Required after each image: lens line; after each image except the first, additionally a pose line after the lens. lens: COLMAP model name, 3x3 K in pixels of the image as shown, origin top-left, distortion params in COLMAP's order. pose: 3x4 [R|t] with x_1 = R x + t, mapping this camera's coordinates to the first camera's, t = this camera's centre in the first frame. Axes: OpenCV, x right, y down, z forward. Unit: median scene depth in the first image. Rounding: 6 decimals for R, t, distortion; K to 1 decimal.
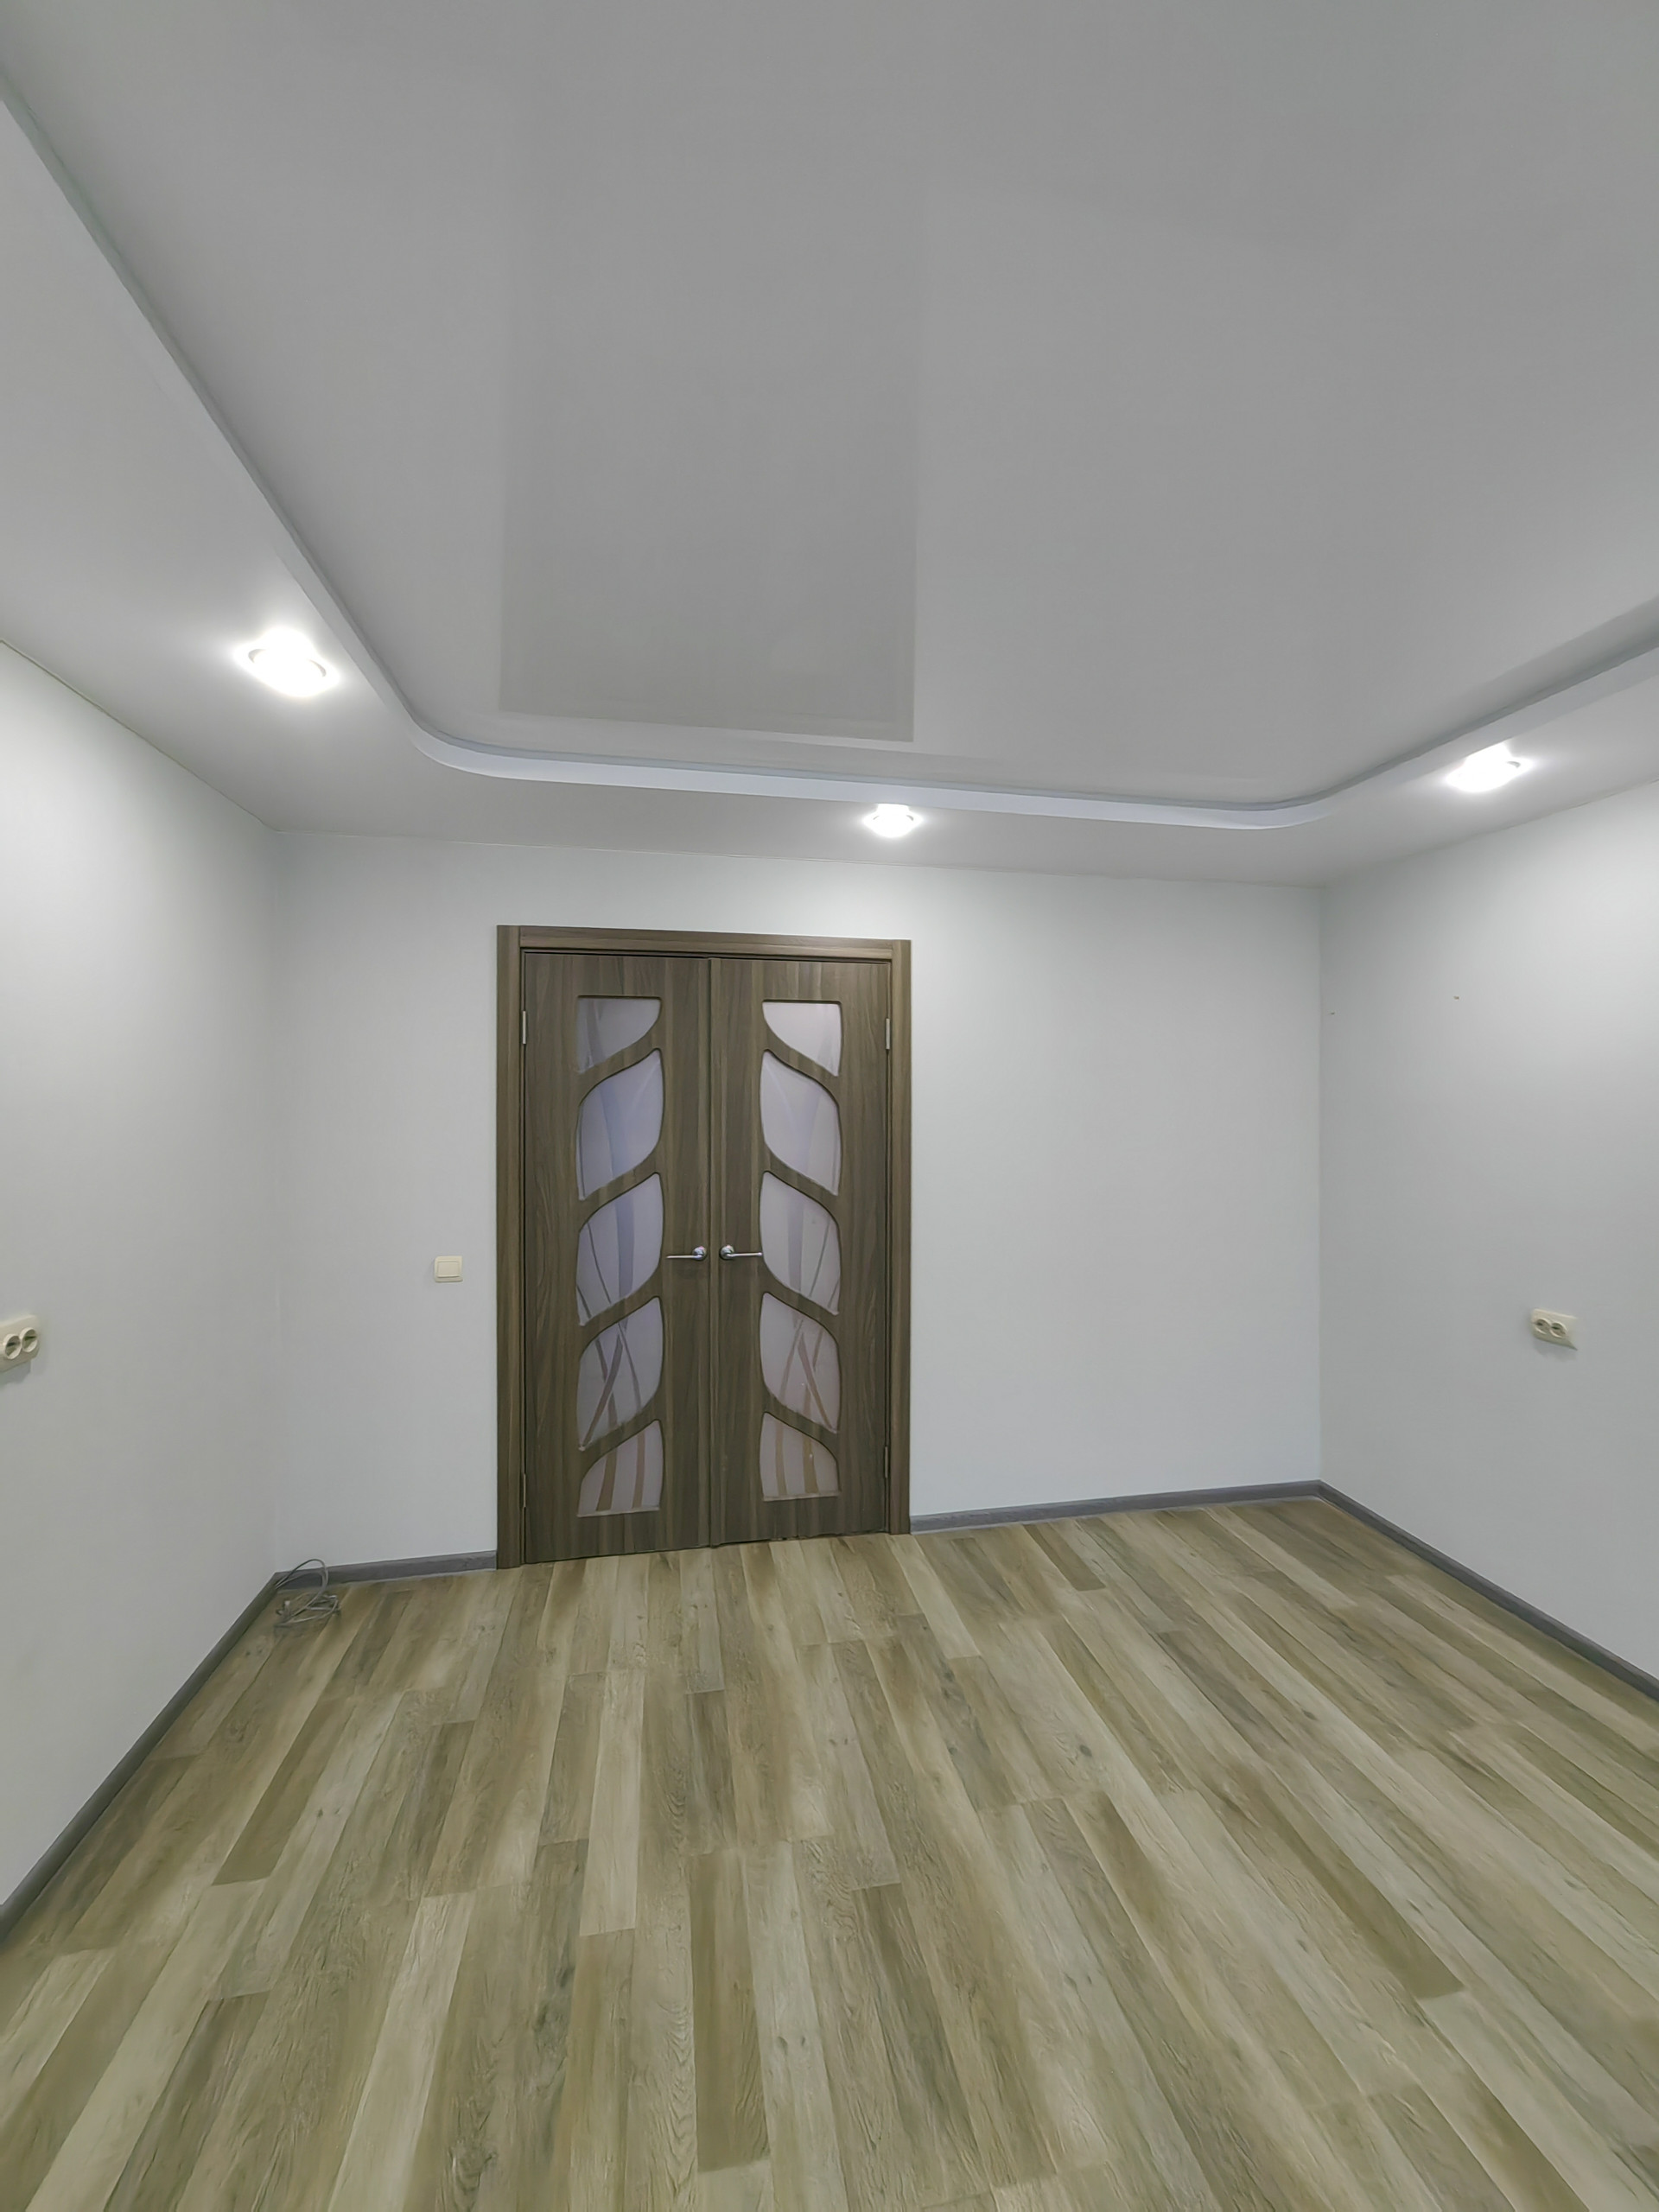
lens RADIAL K [[867.2, 0, 835.8], [0, 867.2, 1101.7], [0, 0, 1]] dist [0.000705, -0.000122]
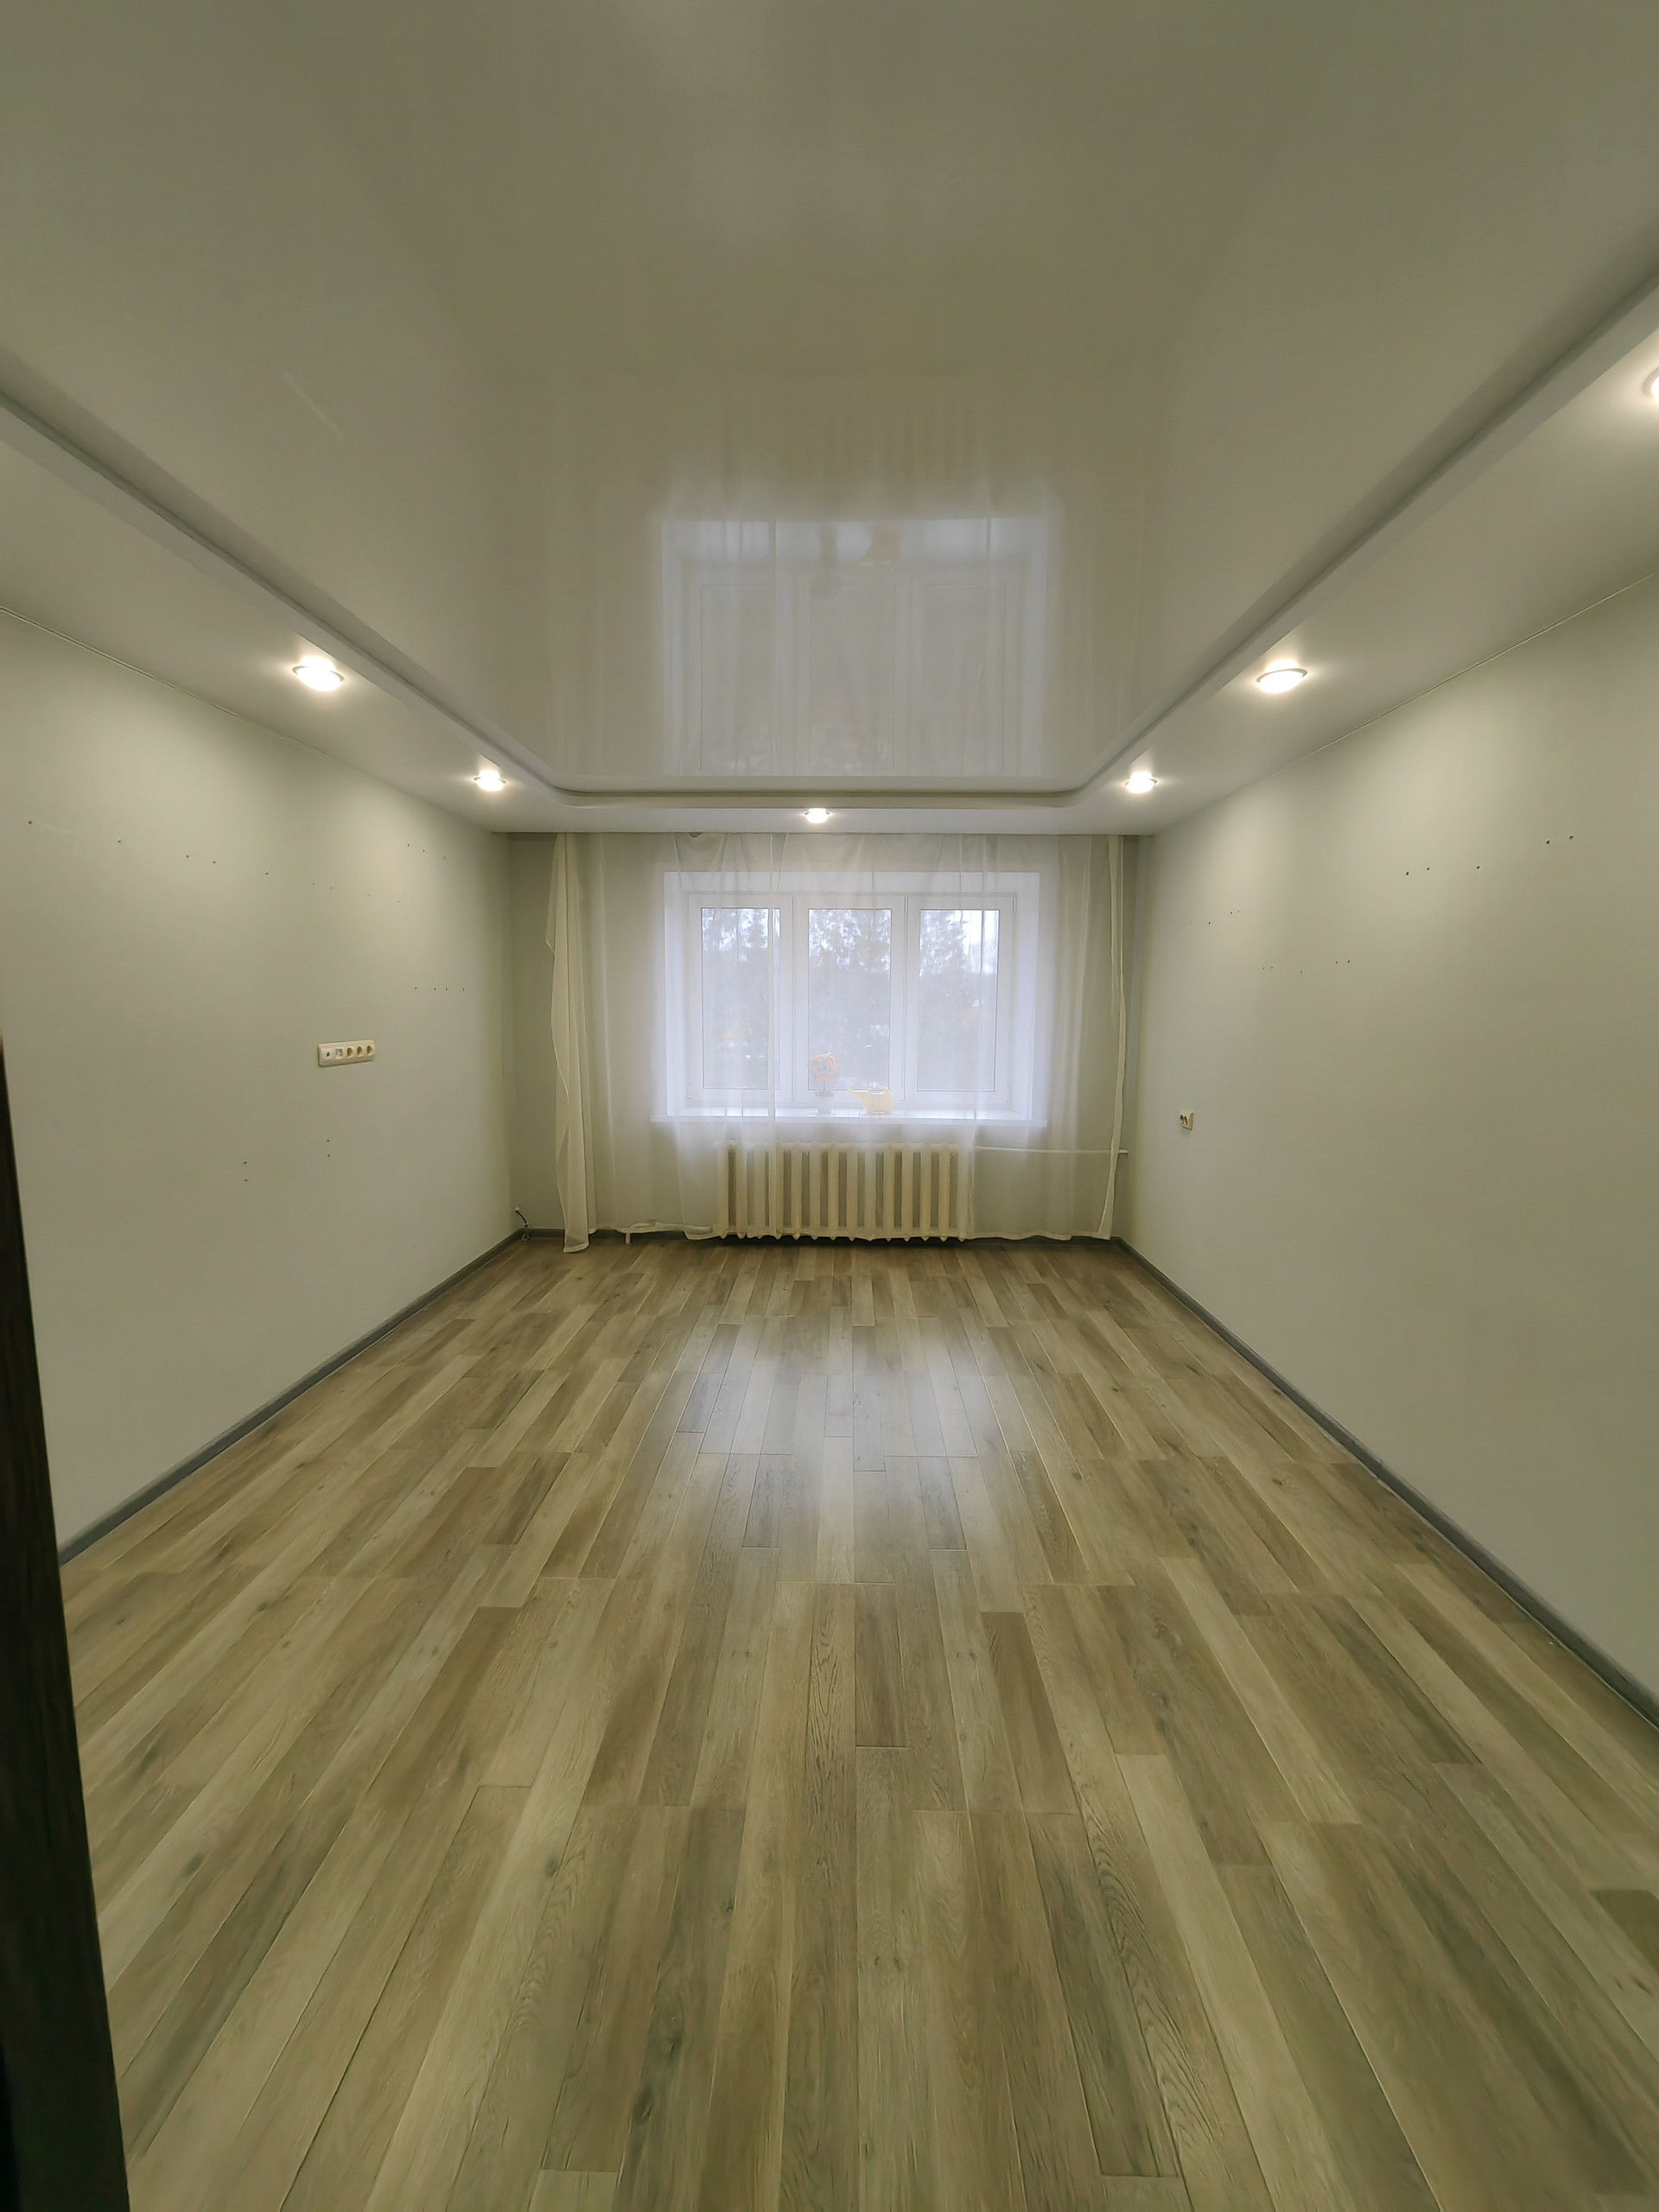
lens RADIAL K [[867.2, 0, 828.2], [0, 867.2, 1105.6], [0, 0, 1]] dist [0.000705, -0.000122]
pose [[-0.976434, -0.036610, 0.212690, -0.078564], [-0.009014, 0.991565, 0.129293, 0.029934], [-0.215629, 0.124329, -0.968528, 1.829186]]
